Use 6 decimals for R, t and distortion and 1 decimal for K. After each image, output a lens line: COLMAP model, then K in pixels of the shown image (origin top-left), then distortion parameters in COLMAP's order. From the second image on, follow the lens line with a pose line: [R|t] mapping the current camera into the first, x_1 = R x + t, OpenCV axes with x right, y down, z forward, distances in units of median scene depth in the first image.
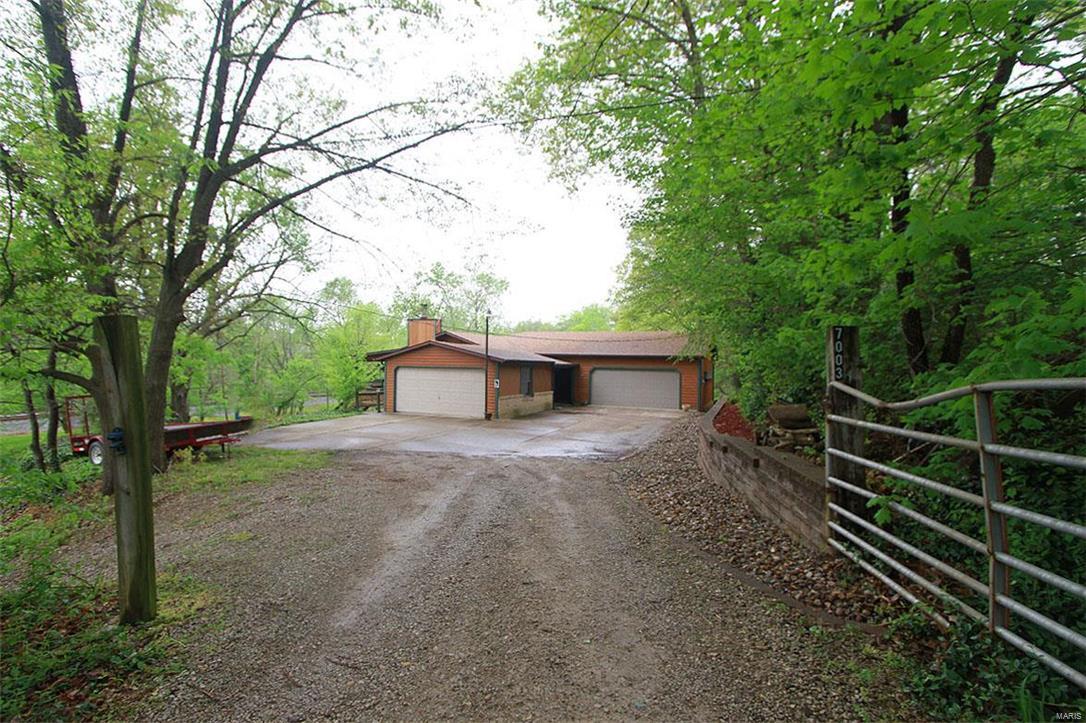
lens RADIAL K [[496.1, 0, 540.9], [0, 496.1, 358.6], [0, 0, 1]] dist [-0.015995, 0.000838]
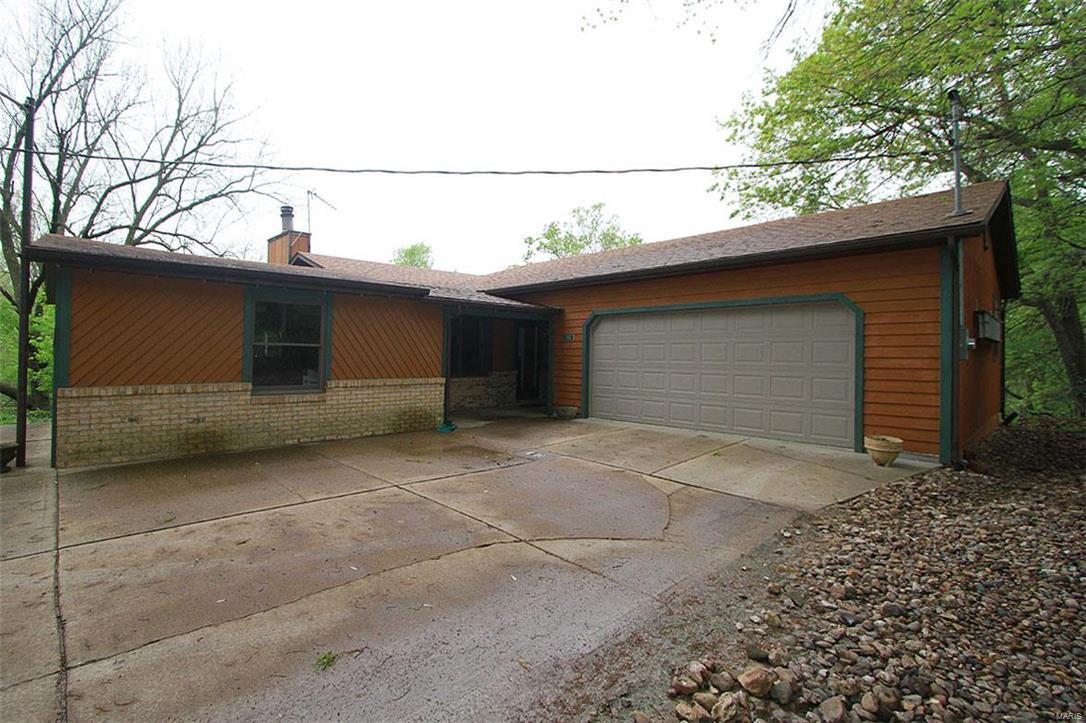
lens RADIAL K [[507.1, 0, 544.5], [0, 507.1, 353.2], [0, 0, 1]] dist [-0.019543, 0.000145]
pose [[0.932921, -0.007518, -0.360002, 0.217082], [0.007060, 0.999972, -0.002586, 0.049790], [0.360011, -0.000129, 0.932948, 0.679632]]
